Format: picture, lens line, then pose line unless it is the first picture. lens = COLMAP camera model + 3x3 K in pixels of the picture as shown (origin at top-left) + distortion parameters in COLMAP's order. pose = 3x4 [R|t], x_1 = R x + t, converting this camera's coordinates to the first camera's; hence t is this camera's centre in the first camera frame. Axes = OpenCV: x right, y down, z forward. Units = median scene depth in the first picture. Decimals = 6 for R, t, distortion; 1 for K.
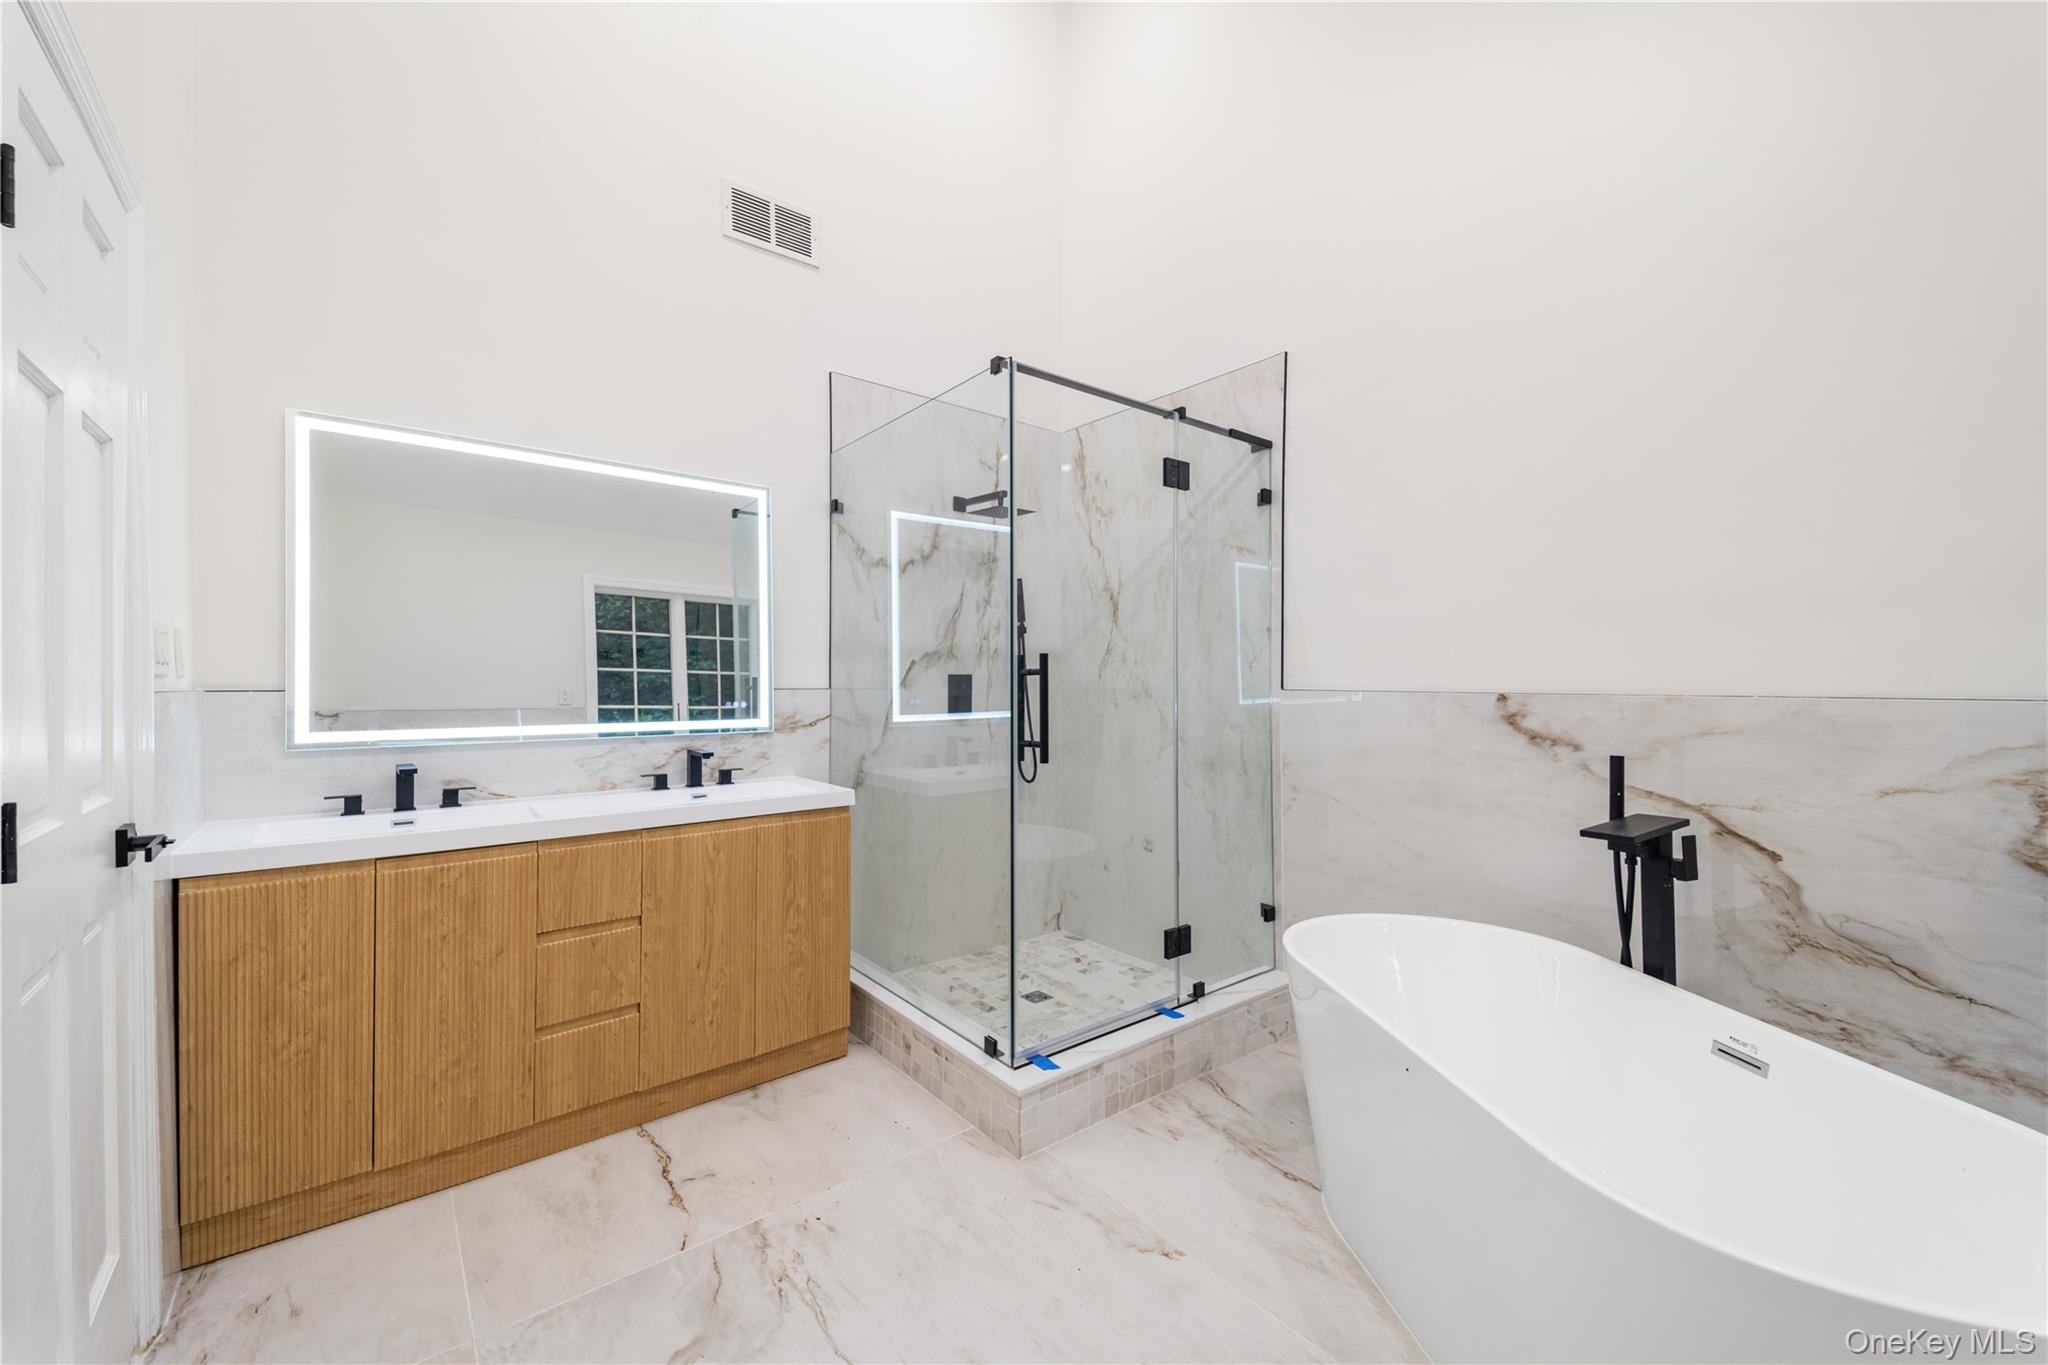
lens RADIAL K [[804.8, 0, 1027.0], [0, 804.8, 676.7], [0, 0, 1]] dist [0.094589, -0.043344]
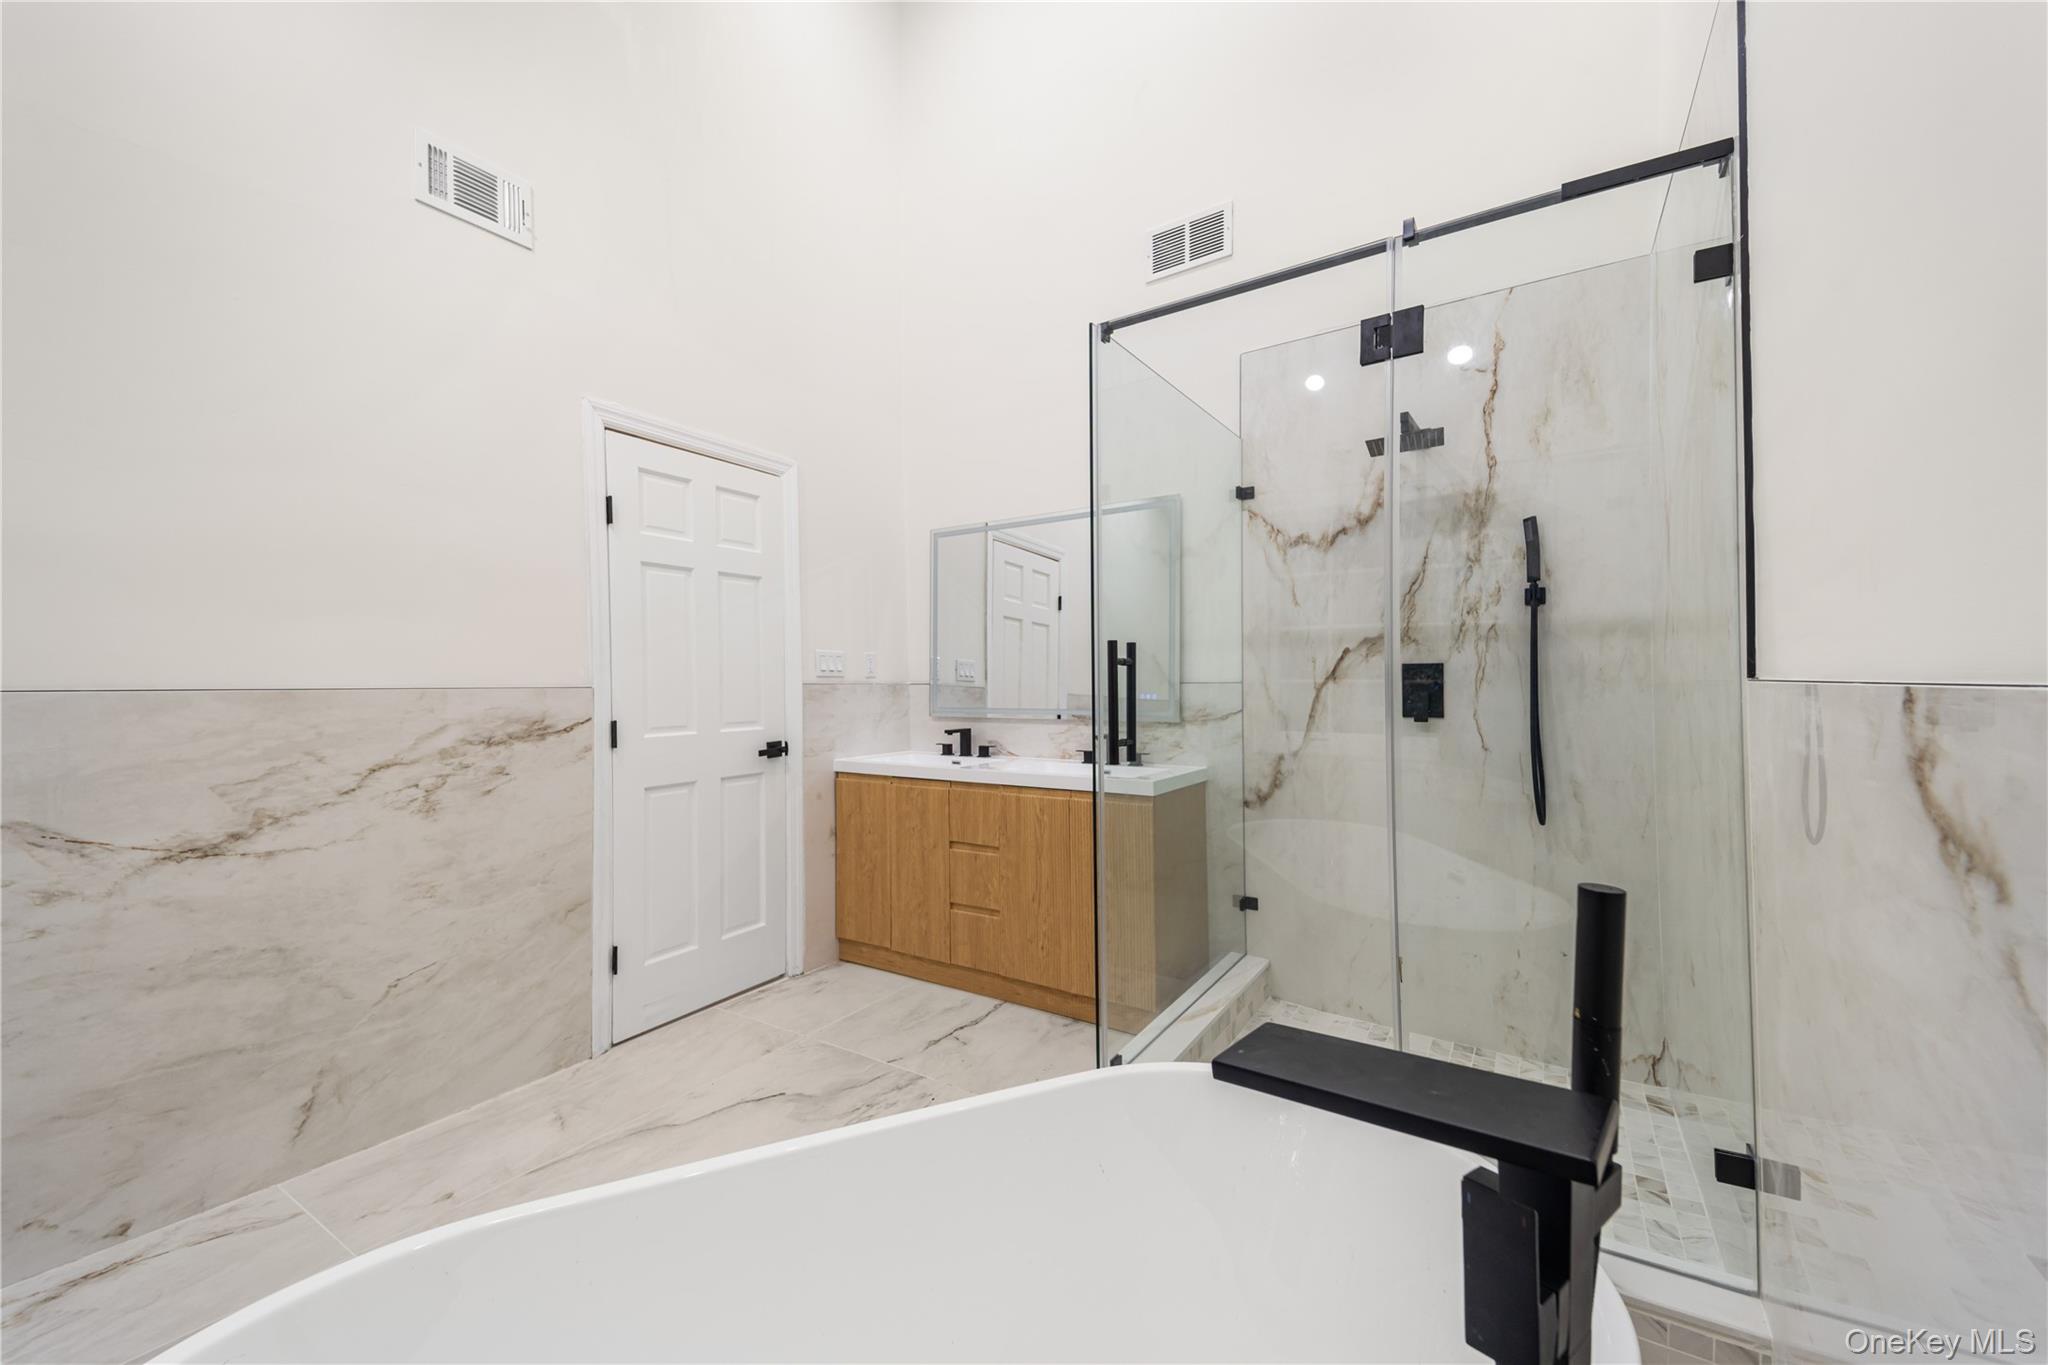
lens RADIAL K [[804.8, 0, 1027.0], [0, 804.8, 676.7], [0, 0, 1]] dist [0.094589, -0.043344]
pose [[0.307360, -0.011025, -0.951529, 0.798021], [0.014144, 0.999875, -0.007017, 0.014459], [0.951488, -0.011302, 0.307478, 0.607206]]
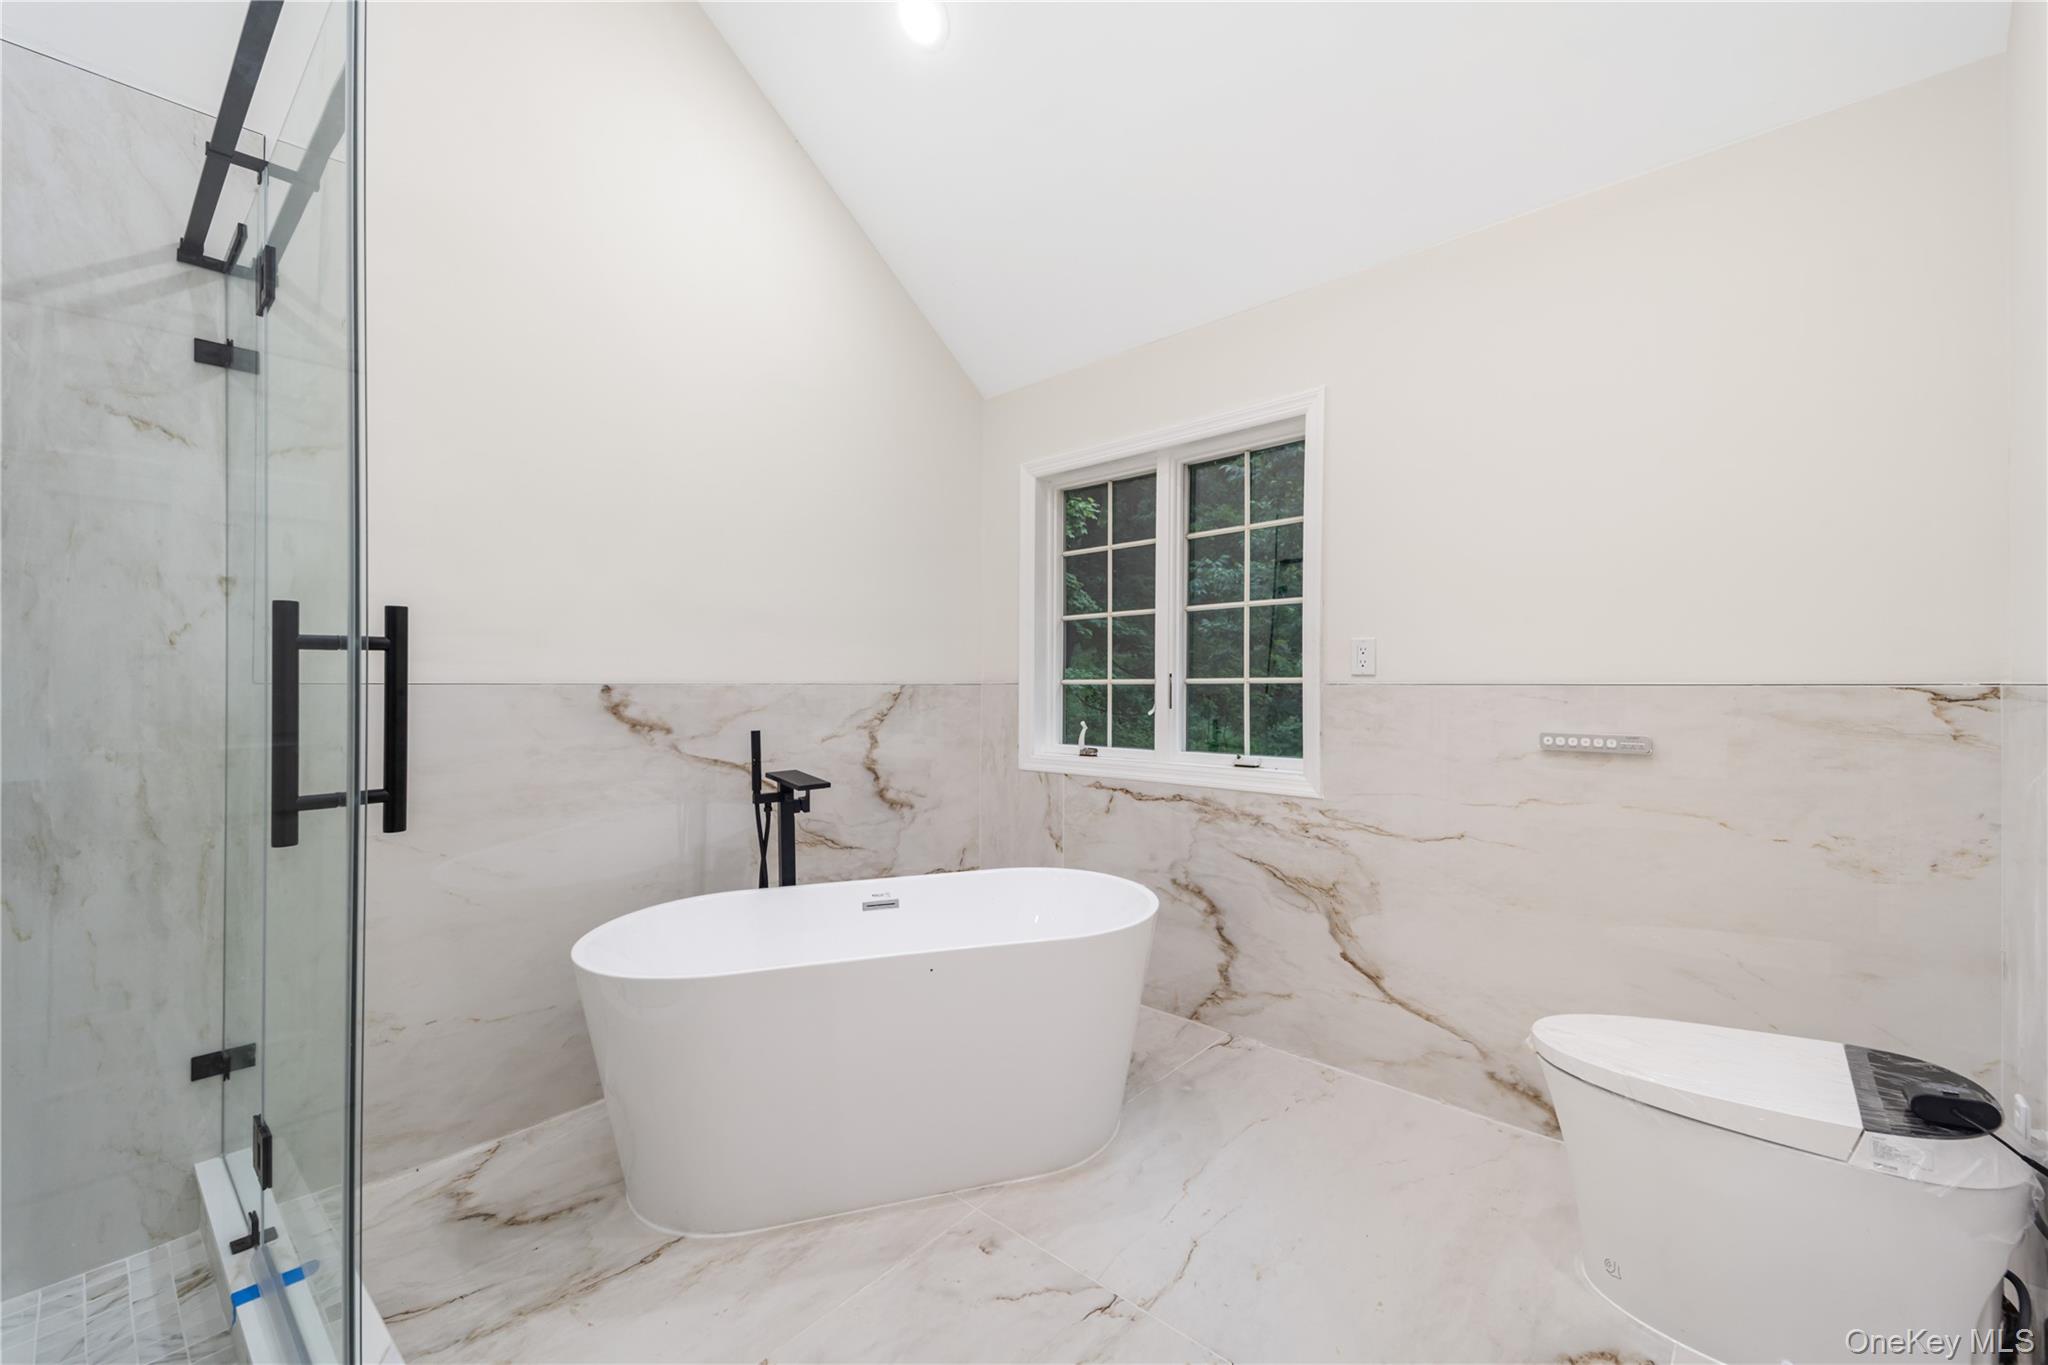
lens RADIAL K [[804.8, 0, 1027.0], [0, 804.8, 676.7], [0, 0, 1]] dist [0.094589, -0.043344]
pose [[-0.180645, 0.004832, 0.983537, -0.522775], [-0.008127, 0.999946, -0.006405, 0.013216], [-0.983515, -0.009150, -0.180596, 0.693211]]
